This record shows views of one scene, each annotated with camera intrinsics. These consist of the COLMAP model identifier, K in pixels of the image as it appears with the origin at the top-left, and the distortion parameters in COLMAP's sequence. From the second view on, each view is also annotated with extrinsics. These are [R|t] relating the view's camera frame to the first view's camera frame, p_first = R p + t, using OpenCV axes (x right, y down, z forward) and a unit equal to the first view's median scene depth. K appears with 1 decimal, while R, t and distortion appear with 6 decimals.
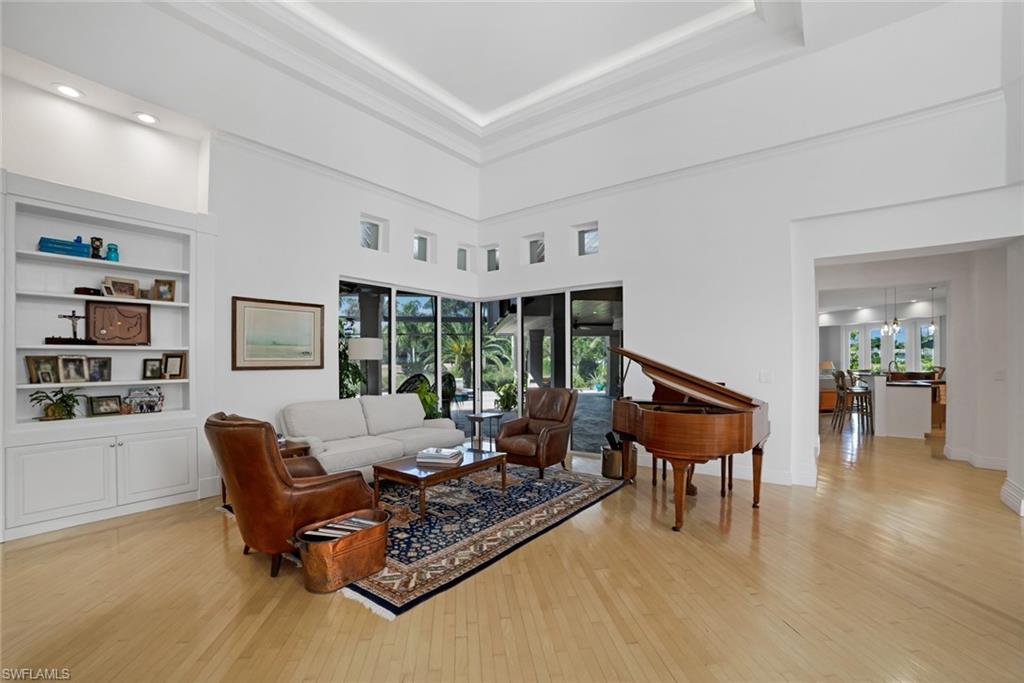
lens RADIAL K [[443.4, 0, 511.8], [0, 443.4, 357.3], [0, 0, 1]] dist [-0.001259, -0.000116]
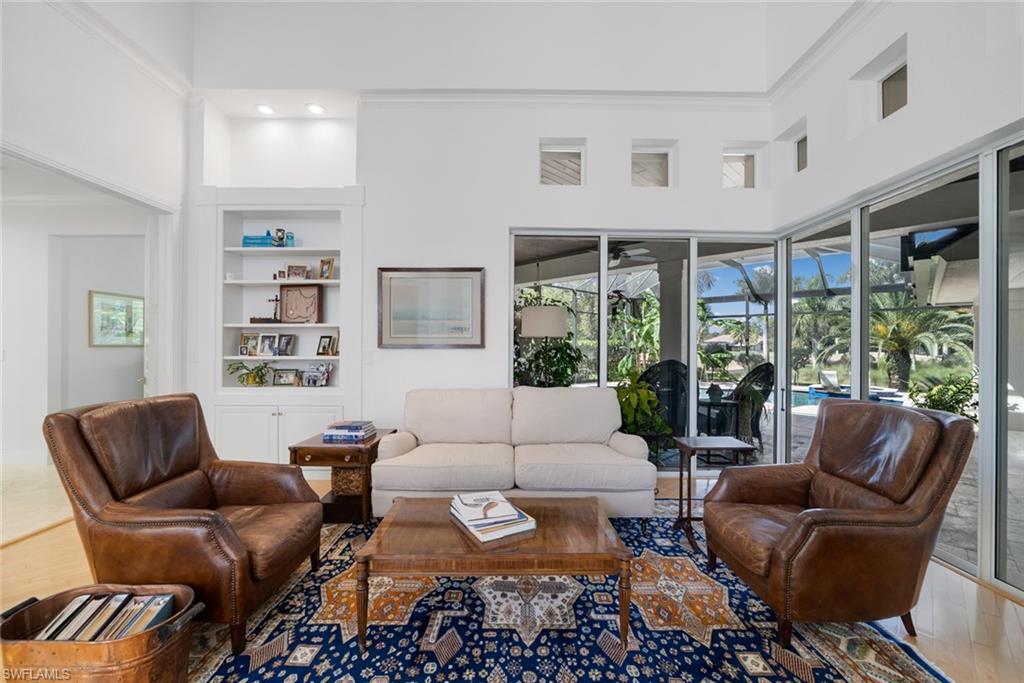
lens RADIAL K [[417.8, 0, 512.0], [0, 417.8, 341.5], [0, 0, 1]] dist [-0.000617, -0.000028]
pose [[0.614407, -0.010132, -0.788925, 0.235060], [0.001014, 0.999927, -0.012053, 0.027655], [0.788989, 0.006606, 0.614372, 0.698467]]
